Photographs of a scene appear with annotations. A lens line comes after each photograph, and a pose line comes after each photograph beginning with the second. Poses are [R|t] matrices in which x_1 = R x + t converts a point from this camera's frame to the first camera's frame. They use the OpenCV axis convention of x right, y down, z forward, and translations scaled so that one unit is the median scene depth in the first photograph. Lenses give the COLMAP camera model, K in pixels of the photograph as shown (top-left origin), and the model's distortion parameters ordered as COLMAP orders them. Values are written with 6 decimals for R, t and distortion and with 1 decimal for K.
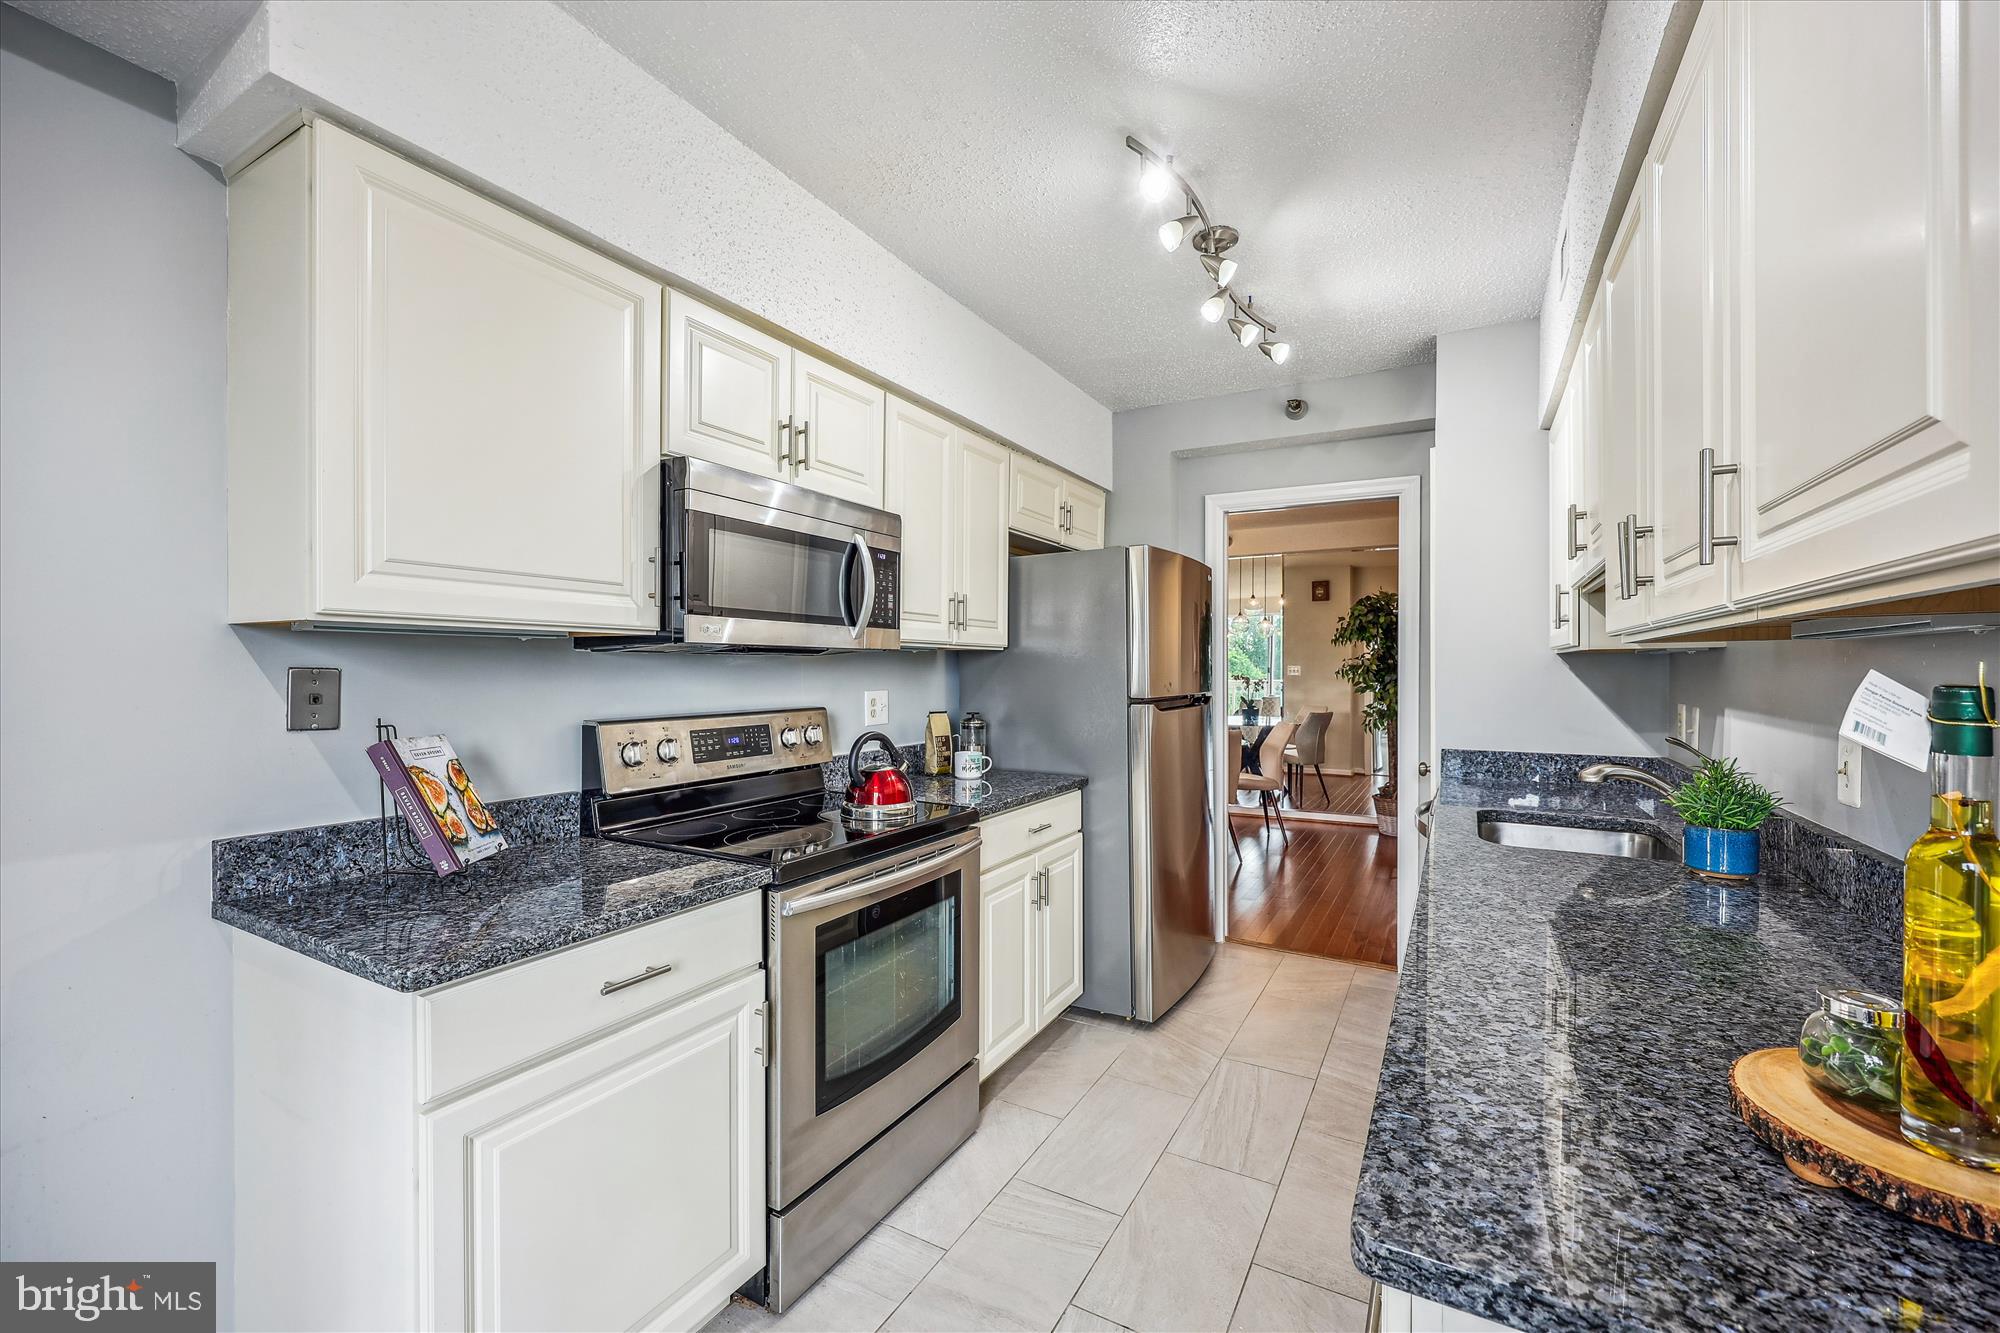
lens RADIAL K [[808.5, 0, 1003.7], [0, 808.5, 669.9], [0, 0, 1]] dist [-0.003318, -0.000315]
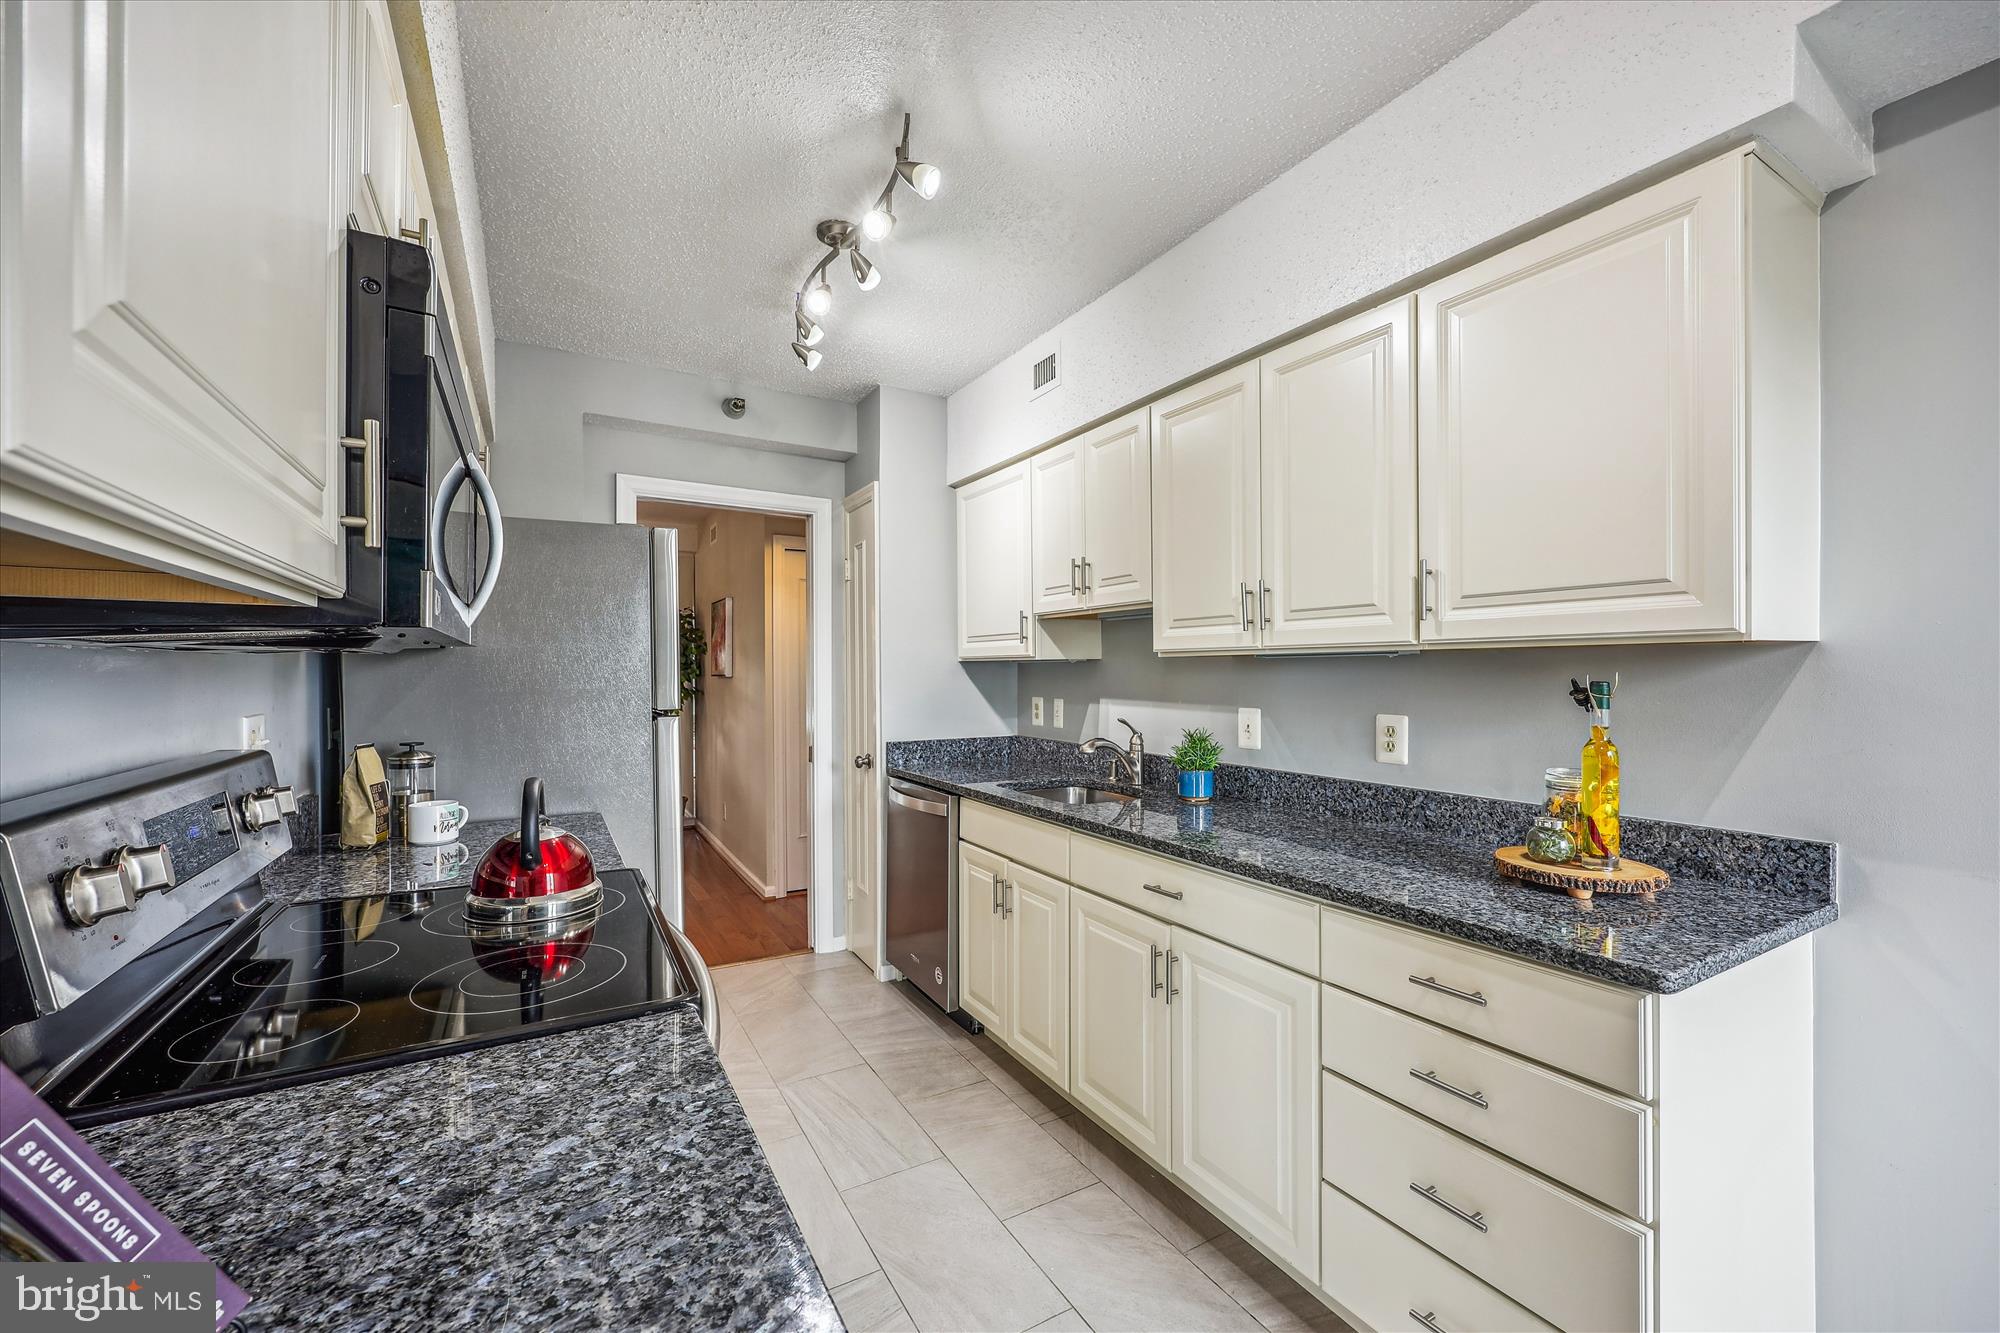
lens RADIAL K [[808.5, 0, 1006.1], [0, 808.5, 666.7], [0, 0, 1]] dist [-0.003318, -0.000315]
pose [[0.490081, 0.005507, 0.871660, -0.415286], [0.001100, 0.999975, -0.006936, -0.003210], [-0.871676, 0.004358, 0.490062, 0.297711]]
